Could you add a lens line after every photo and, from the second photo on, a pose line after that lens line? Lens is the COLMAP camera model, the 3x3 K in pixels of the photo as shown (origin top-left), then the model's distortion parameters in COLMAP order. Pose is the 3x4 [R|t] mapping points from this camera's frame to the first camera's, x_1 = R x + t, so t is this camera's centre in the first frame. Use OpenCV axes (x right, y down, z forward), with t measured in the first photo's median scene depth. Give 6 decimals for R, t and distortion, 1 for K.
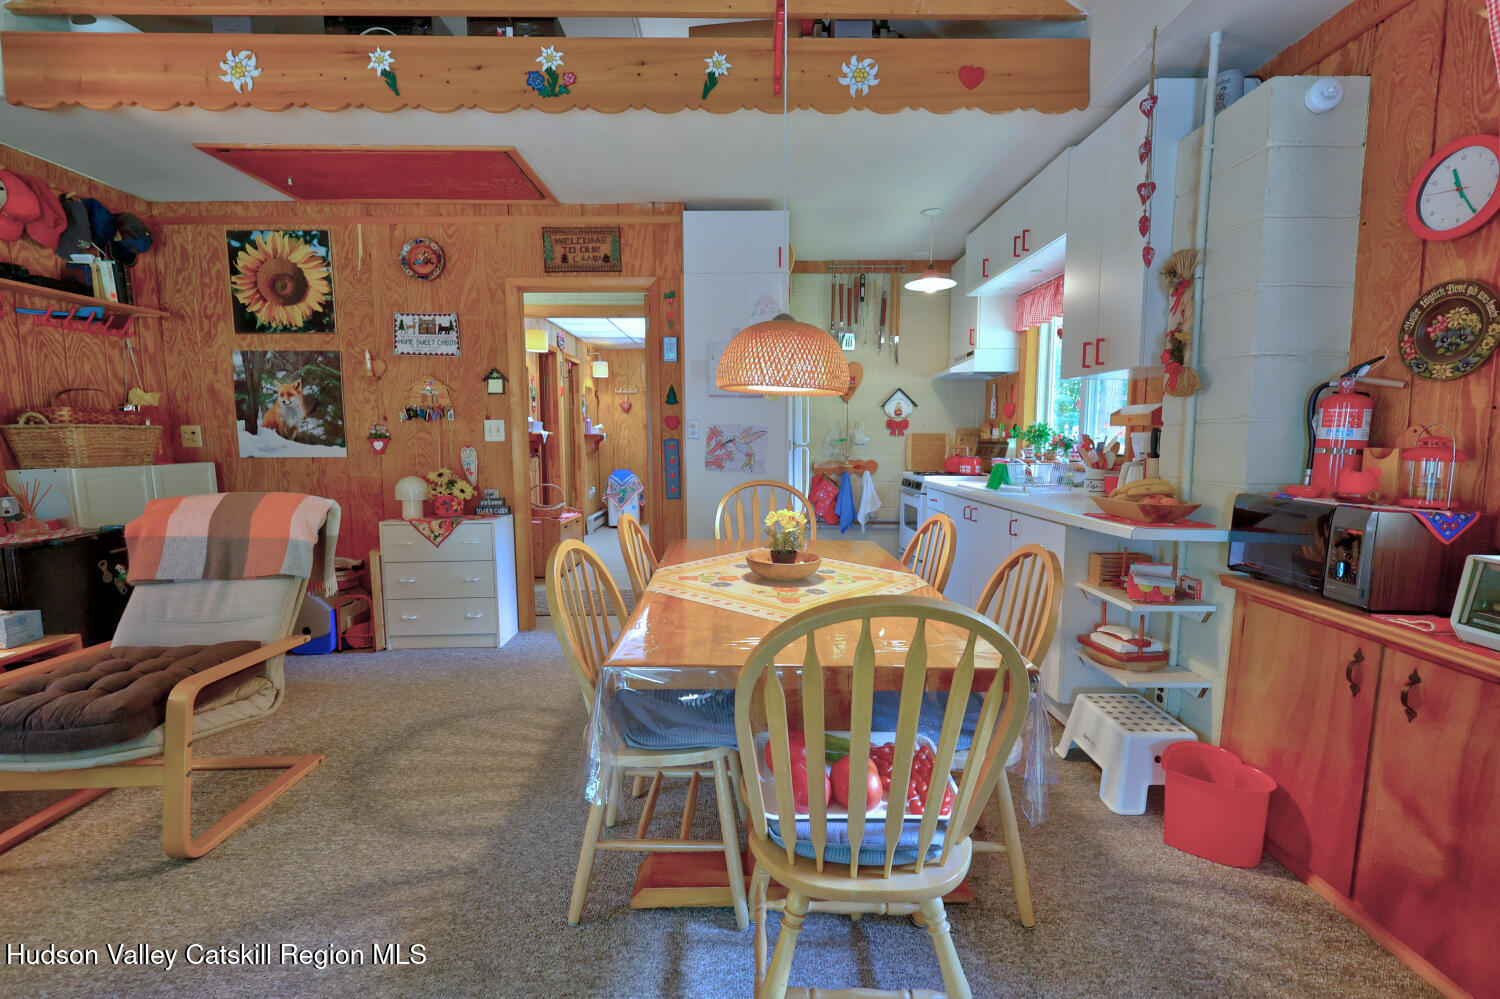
lens RADIAL K [[668.1, 0, 750.0], [0, 668.1, 499.5], [0, 0, 1]] dist [-0.000102, -0.000066]
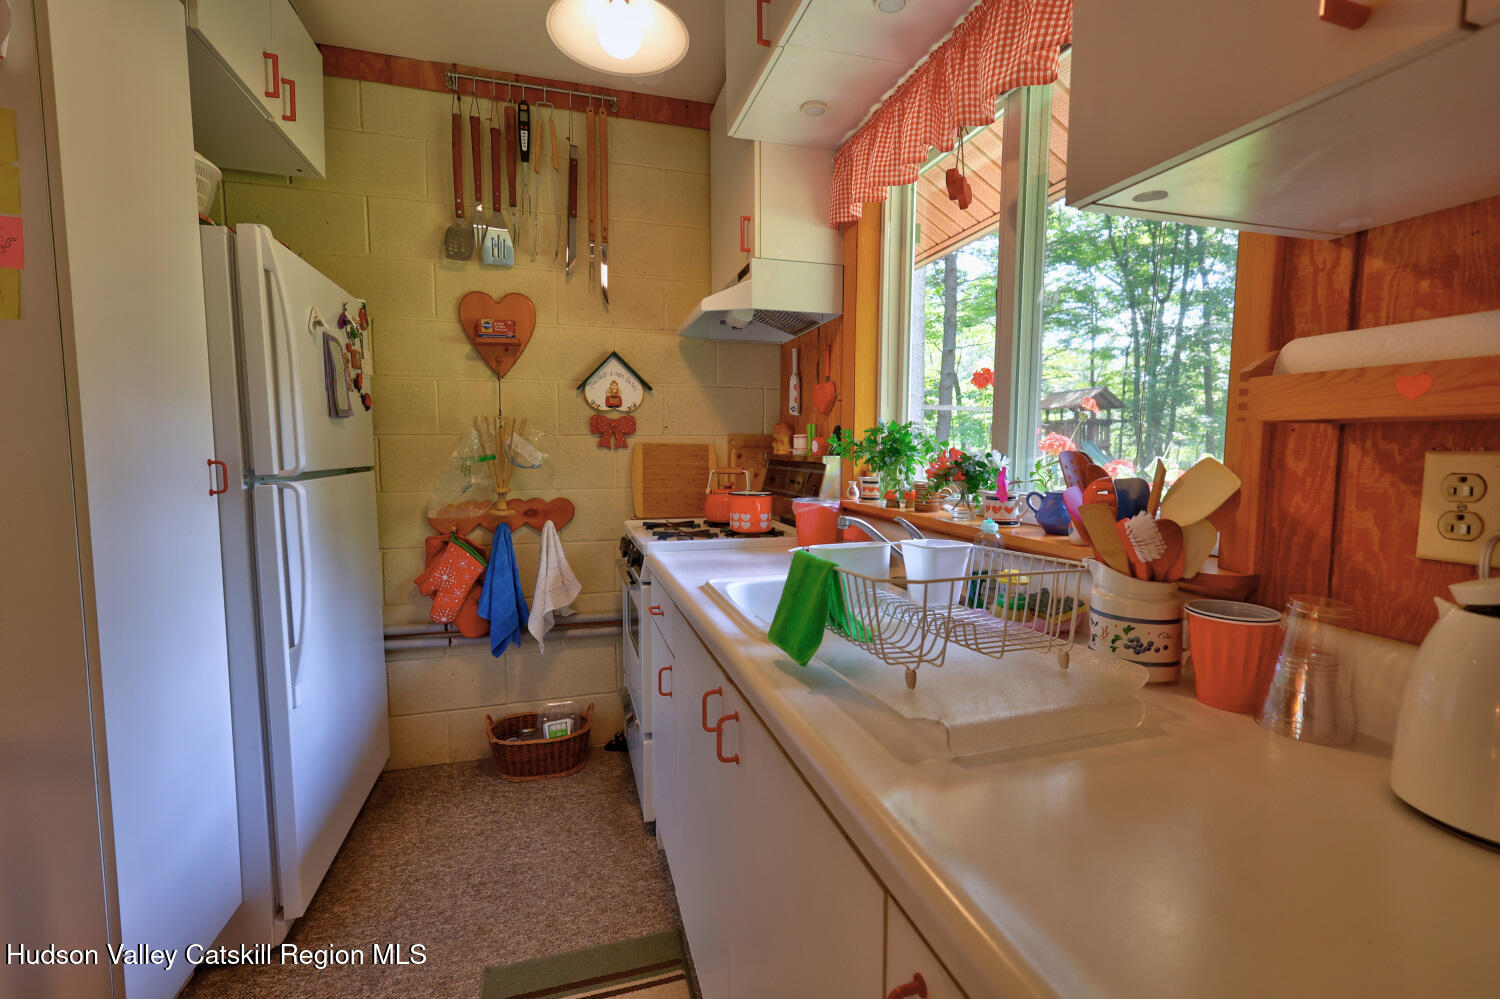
lens RADIAL K [[668.5, 0, 771.3], [0, 668.5, 496.0], [0, 0, 1]] dist [0.002871, -0.000437]
pose [[0.953920, -0.018433, 0.299495, 0.186315], [0.024023, 0.999599, -0.014993, -0.050566], [-0.299098, 0.021497, 0.953980, 0.501175]]
